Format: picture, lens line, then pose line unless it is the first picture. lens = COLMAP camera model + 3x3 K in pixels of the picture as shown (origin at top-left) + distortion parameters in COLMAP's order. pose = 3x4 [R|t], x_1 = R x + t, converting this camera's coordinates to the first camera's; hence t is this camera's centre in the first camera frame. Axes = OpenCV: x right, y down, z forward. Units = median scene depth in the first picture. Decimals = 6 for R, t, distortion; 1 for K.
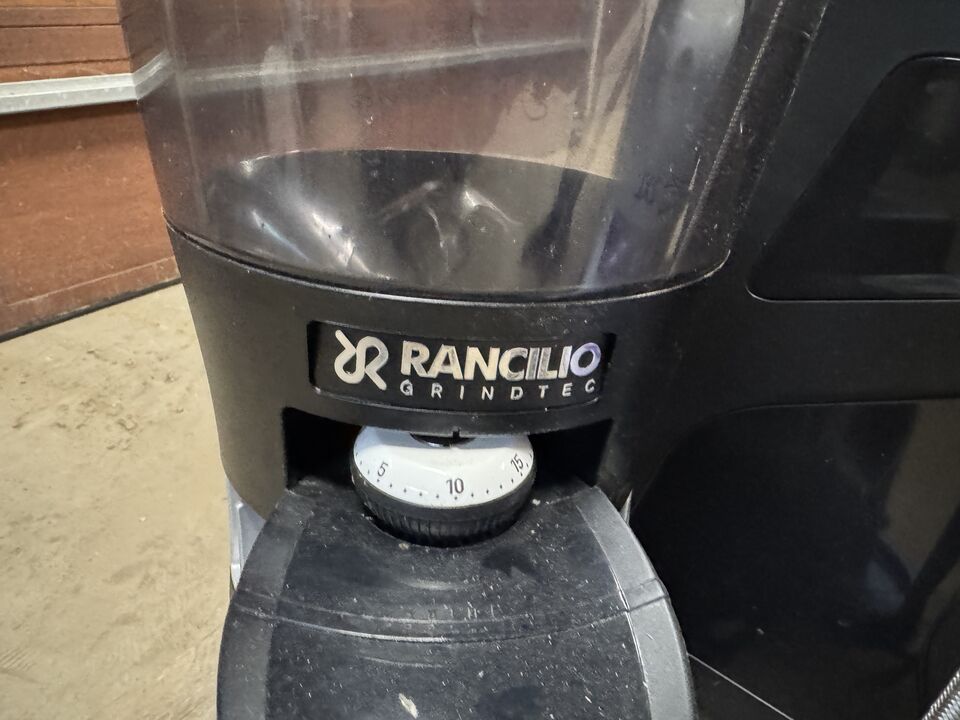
lens RADIAL K [[676.6, 0, 407.6], [0, 676.6, 384.2], [0, 0, 1]] dist [-0.004664, 0.000964]
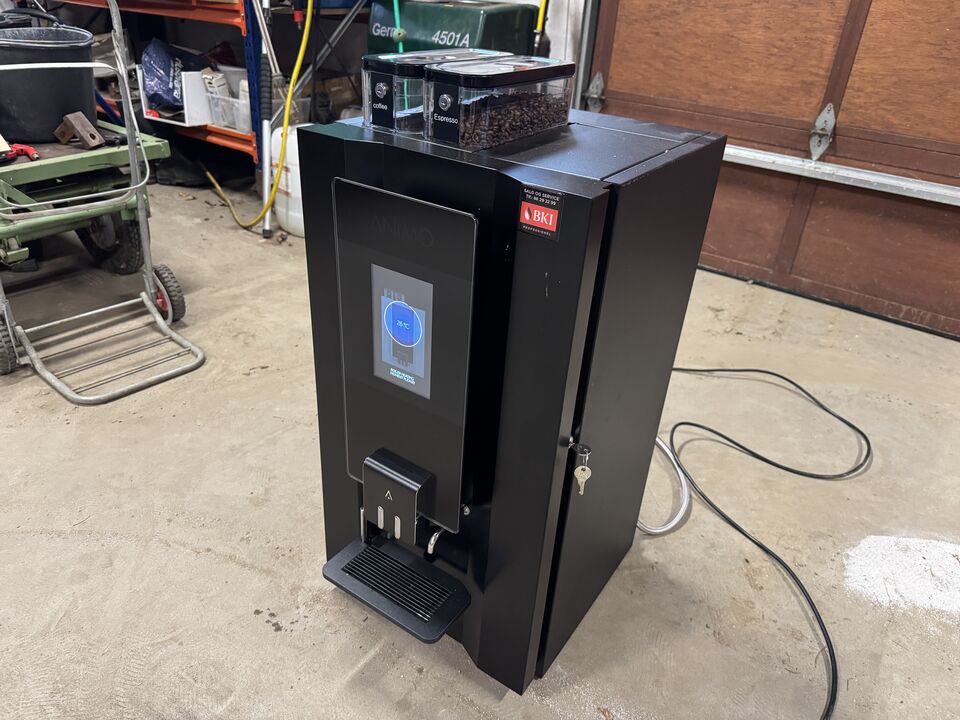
lens RADIAL K [[686.6, 0, 482.2], [0, 686.6, 365.5], [0, 0, 1]] dist [-0.003830, -0.010727]
pose [[0.050855, 0.492020, -0.869097, 1.361882], [-0.547034, 0.741793, 0.387941, -0.251156], [0.835564, 0.455697, 0.306875, -0.172290]]
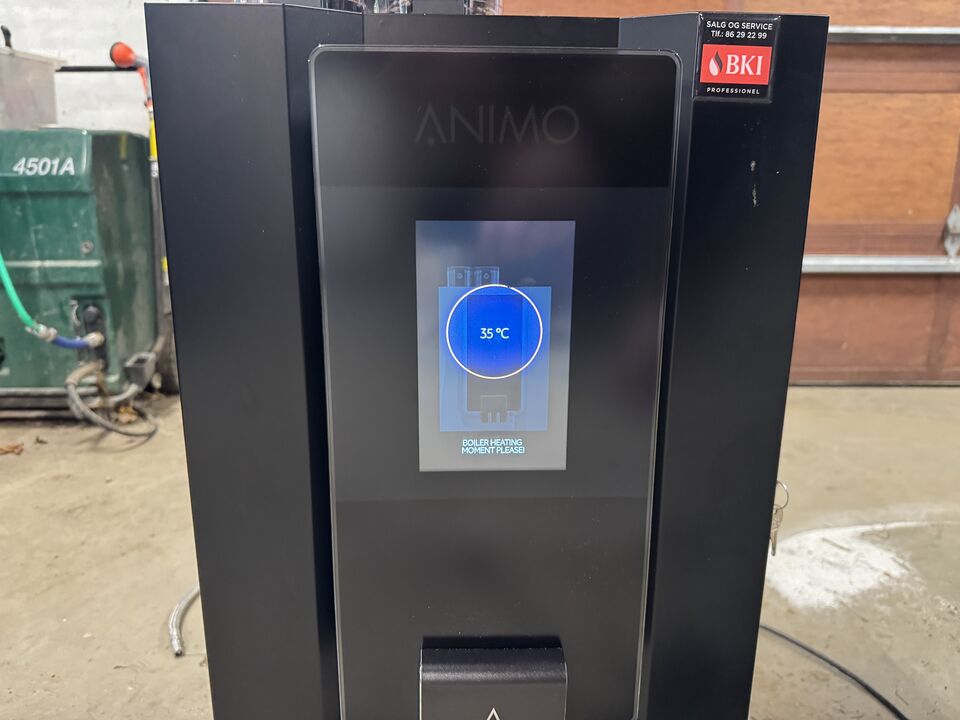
lens RADIAL K [[686.6, 0, 482.2], [0, 686.6, 365.5], [0, 0, 1]] dist [-0.003830, -0.010727]
pose [[0.640572, 0.179982, -0.746508, 0.976790], [-0.383204, 0.917370, -0.107647, 0.099437], [0.665449, 0.355020, 0.656611, -0.274672]]
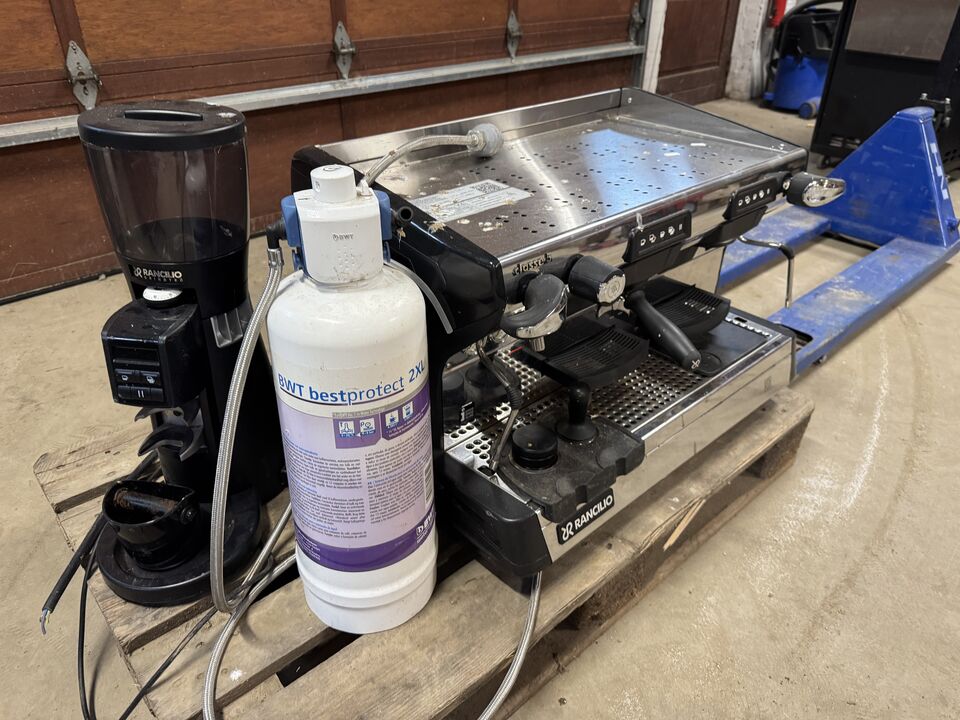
lens RADIAL K [[673.2, 0, 480.0], [0, 673.2, 360.0], [0, 0, 1]] dist [0.008195, -0.019165]
pose [[0.991871, 0.074566, -0.103112, 0.459866], [-0.071257, 0.996829, 0.035414, 0.040284], [0.105425, -0.027779, 0.994039, -0.579228]]
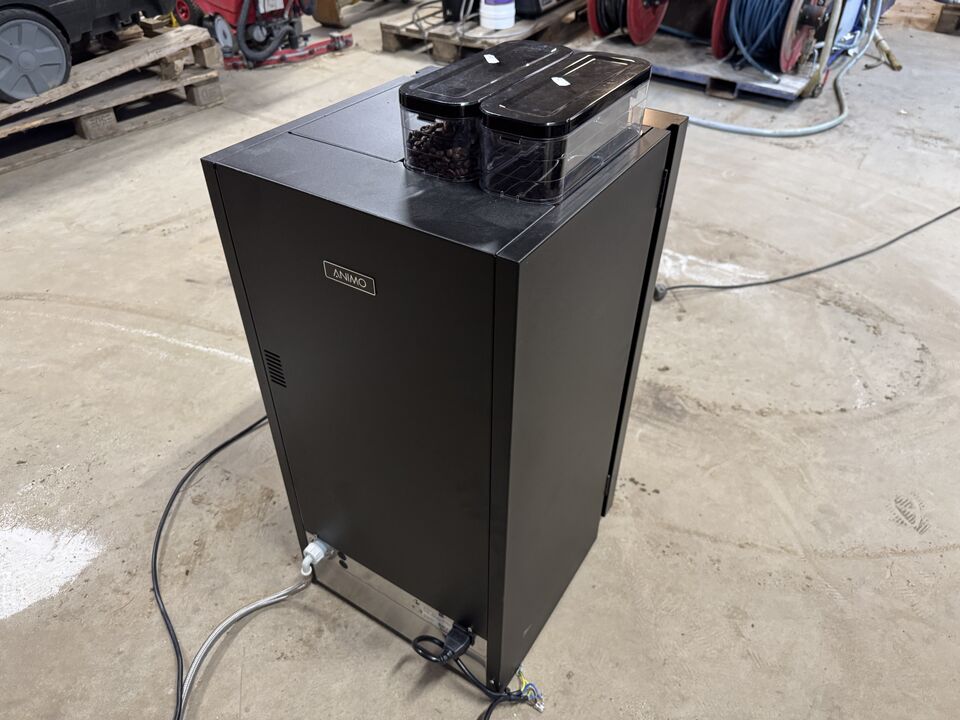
lens RADIAL K [[689.2, 0, 475.7], [0, 689.2, 359.9], [0, 0, 1]] dist [-0.007760, -0.005839]
pose [[-0.071538, -0.626614, 0.776040, -0.181315], [0.490781, 0.655220, 0.574300, -0.426748], [-0.868341, 0.421950, 0.260657, -0.107983]]
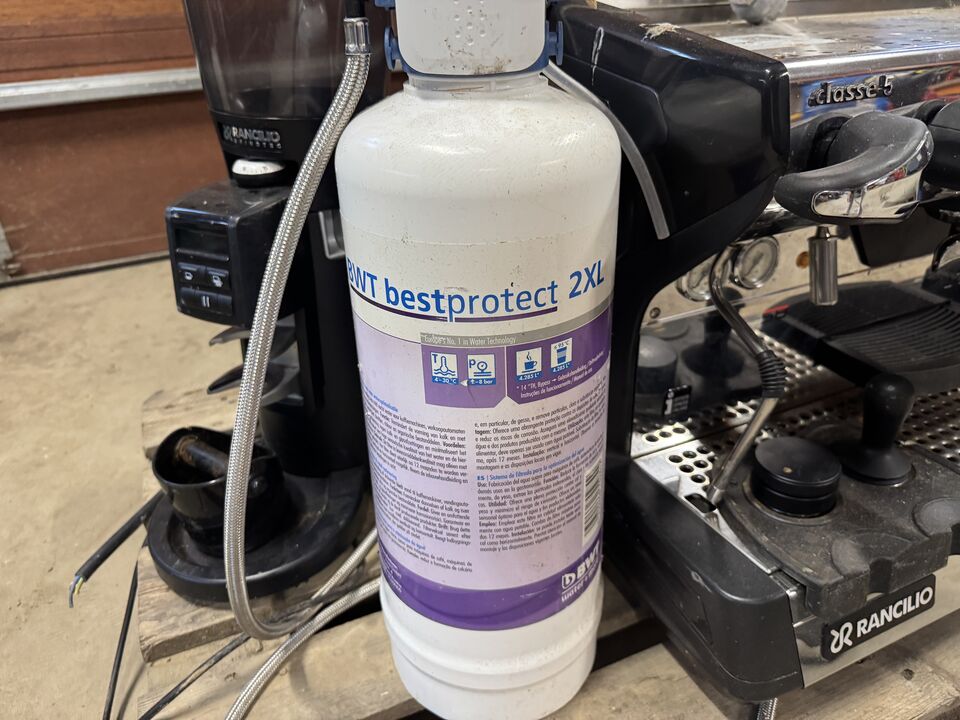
lens RADIAL K [[687.3, 0, 485.0], [0, 687.3, 359.4], [0, 0, 1]] dist [0.047441, -0.095683]
pose [[0.896246, 0.187015, -0.402204, 0.434744], [-0.185995, 0.981653, 0.041985, 0.112670], [0.402677, 0.037179, 0.914587, -0.280507]]
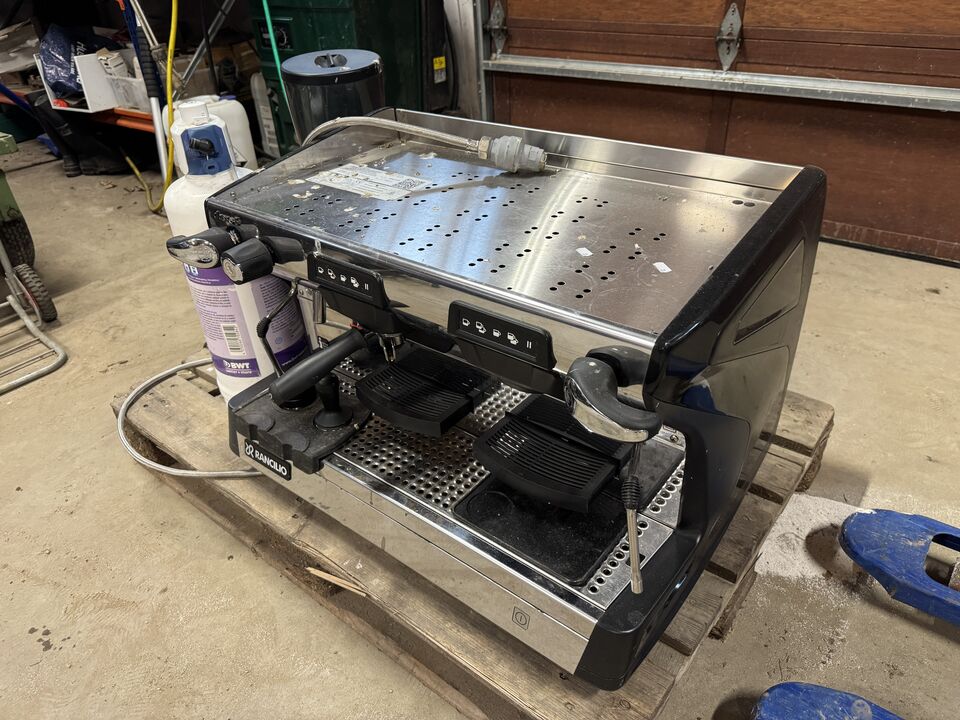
lens RADIAL K [[683.3, 0, 486.4], [0, 683.3, 369.3], [0, 0, 1]] dist [-0.009391, -0.003875]
pose [[0.042921, 0.555512, -0.830400, 1.267749], [-0.446808, 0.754088, 0.481367, -0.452134], [0.893600, 0.350368, 0.280573, 0.215545]]
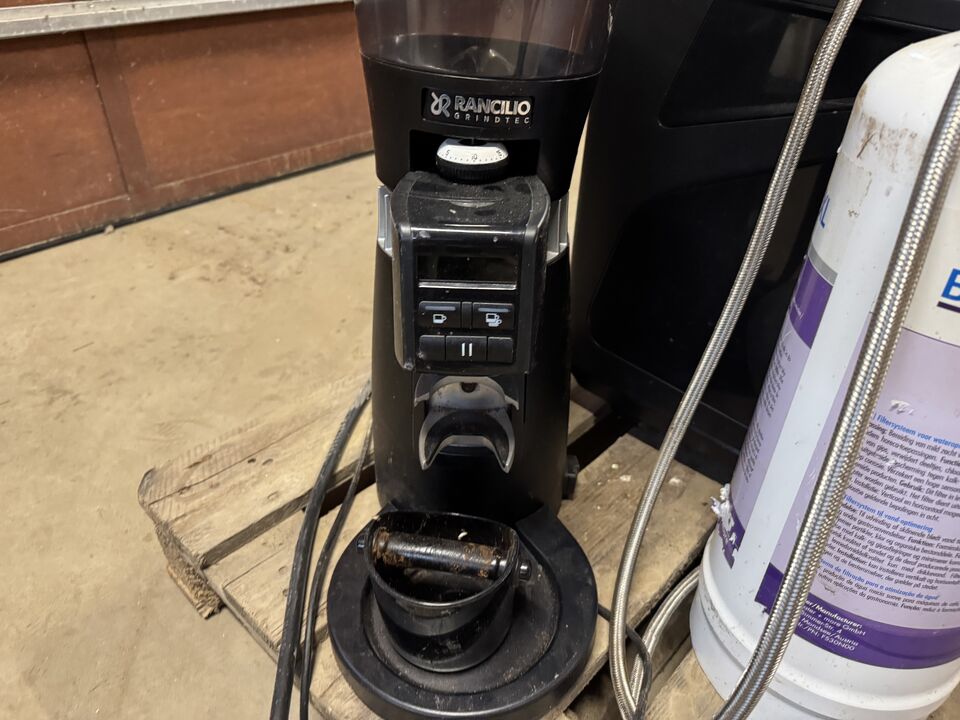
lens RADIAL K [[681.1, 0, 469.4], [0, 681.1, 368.0], [0, 0, 1]] dist [-0.001093, -0.007978]
pose [[0.998989, 0.029379, -0.034036, 0.023958], [-0.026567, 0.996415, 0.080318, 0.110942], [0.036274, -0.079332, 0.996188, -0.253942]]
